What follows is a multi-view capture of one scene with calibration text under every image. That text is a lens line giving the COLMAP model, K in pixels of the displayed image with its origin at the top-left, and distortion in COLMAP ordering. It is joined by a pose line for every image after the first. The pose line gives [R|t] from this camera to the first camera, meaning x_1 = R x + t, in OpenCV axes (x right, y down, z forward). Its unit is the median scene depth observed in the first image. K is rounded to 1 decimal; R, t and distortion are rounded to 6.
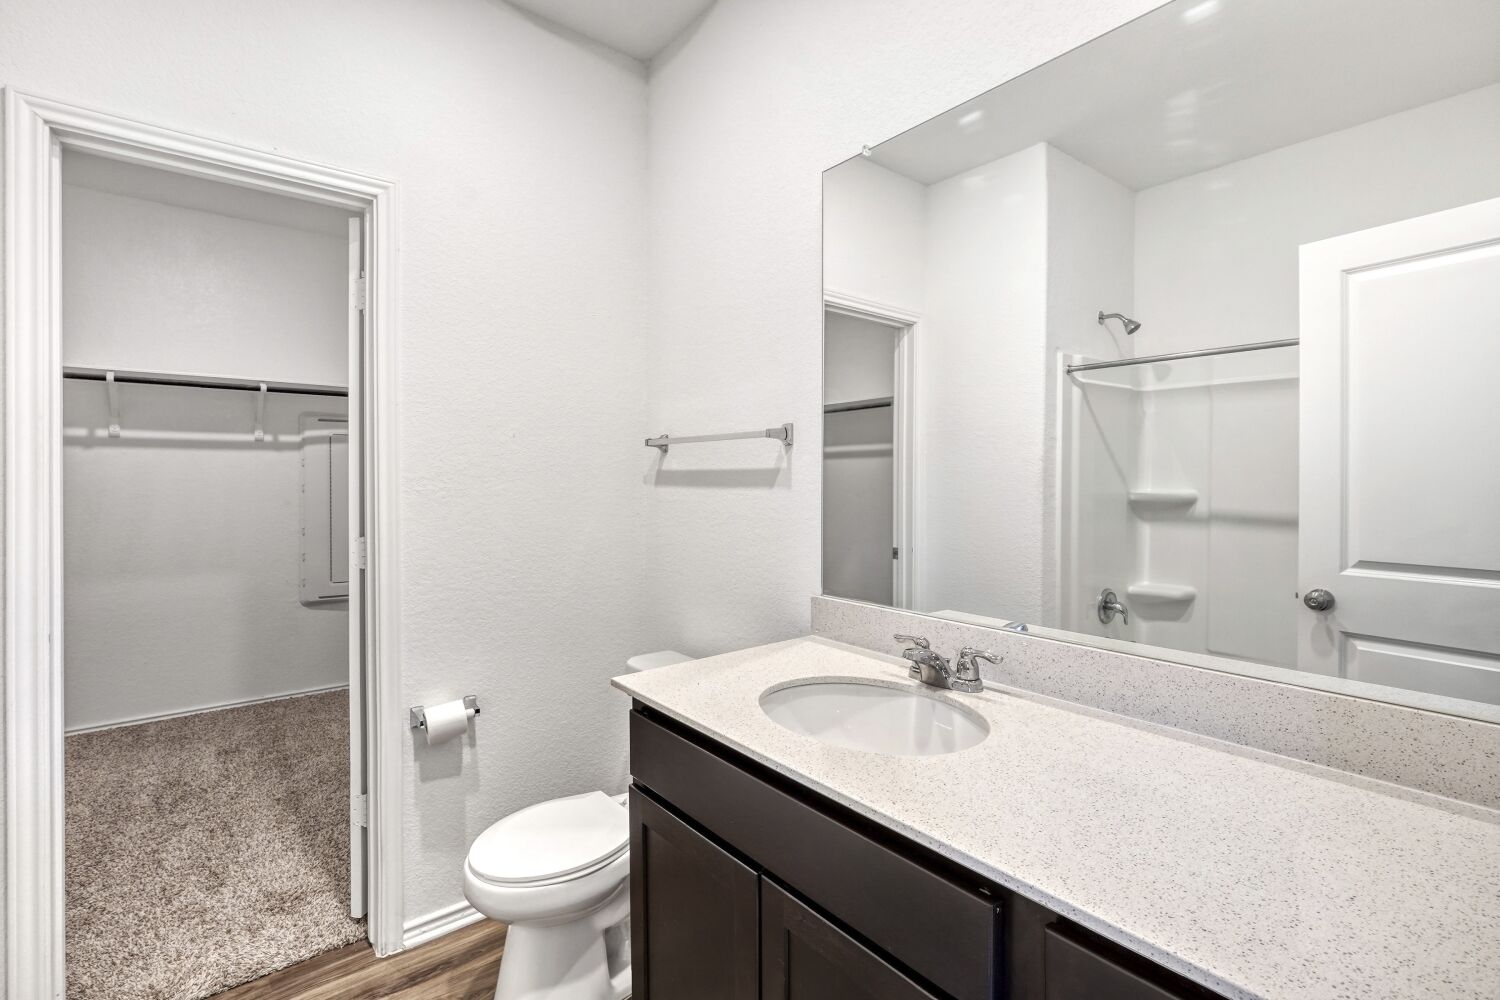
lens RADIAL K [[672.8, 0, 748.1], [0, 672.8, 481.8], [0, 0, 1]] dist [-0.035625, -0.000038]
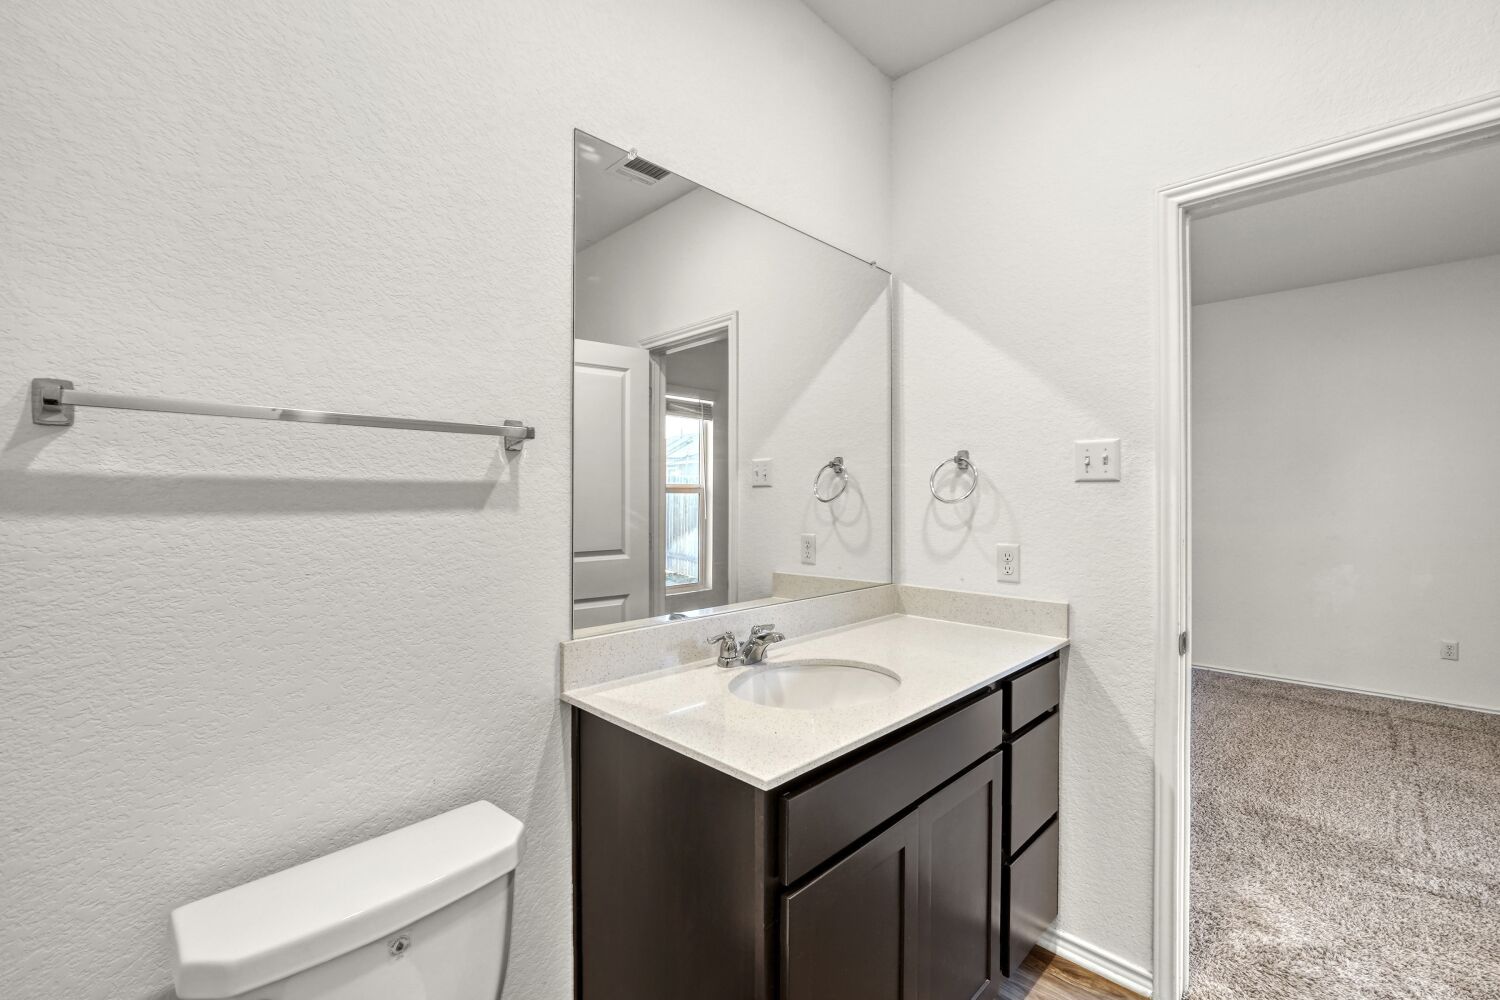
lens RADIAL K [[633.1, 0, 756.0], [0, 633.1, 493.1], [0, 0, 1]] dist [-0.015739, 0.000352]
pose [[-0.113050, 0.008542, 0.993553, -0.650419], [0.003606, 0.999960, -0.008187, -0.001938], [-0.993583, 0.002657, -0.113076, 0.814444]]
